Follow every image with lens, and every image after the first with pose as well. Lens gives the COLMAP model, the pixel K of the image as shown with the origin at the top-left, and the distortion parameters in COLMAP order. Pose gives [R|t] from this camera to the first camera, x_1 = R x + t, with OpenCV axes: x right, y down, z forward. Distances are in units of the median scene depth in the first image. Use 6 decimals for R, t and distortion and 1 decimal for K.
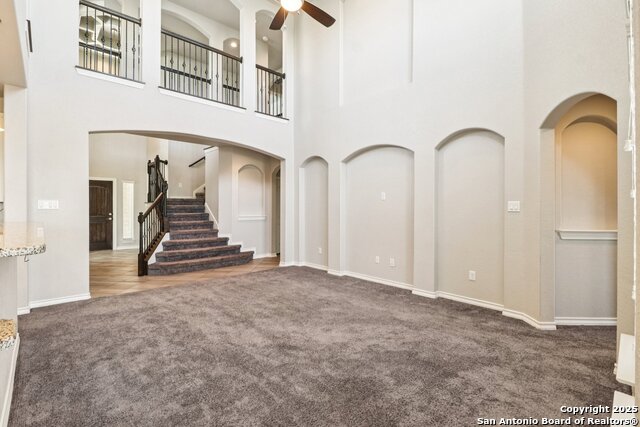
lens RADIAL K [[299.8, 0, 313.7], [0, 299.8, 207.2], [0, 0, 1]] dist [-0.001711, -0.000741]
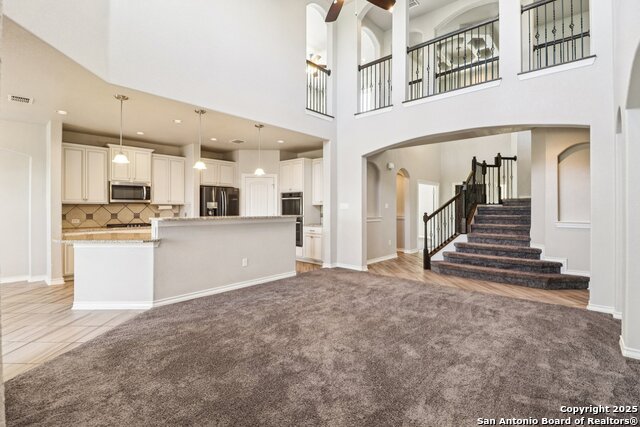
lens RADIAL K [[299.8, 0, 313.7], [0, 299.8, 207.2], [0, 0, 1]] dist [-0.001711, -0.000741]
pose [[0.087693, -0.002198, -0.996145, 0.585487], [-0.005230, 0.999983, -0.002667, 0.003001], [0.996134, 0.005443, 0.087680, 0.556272]]
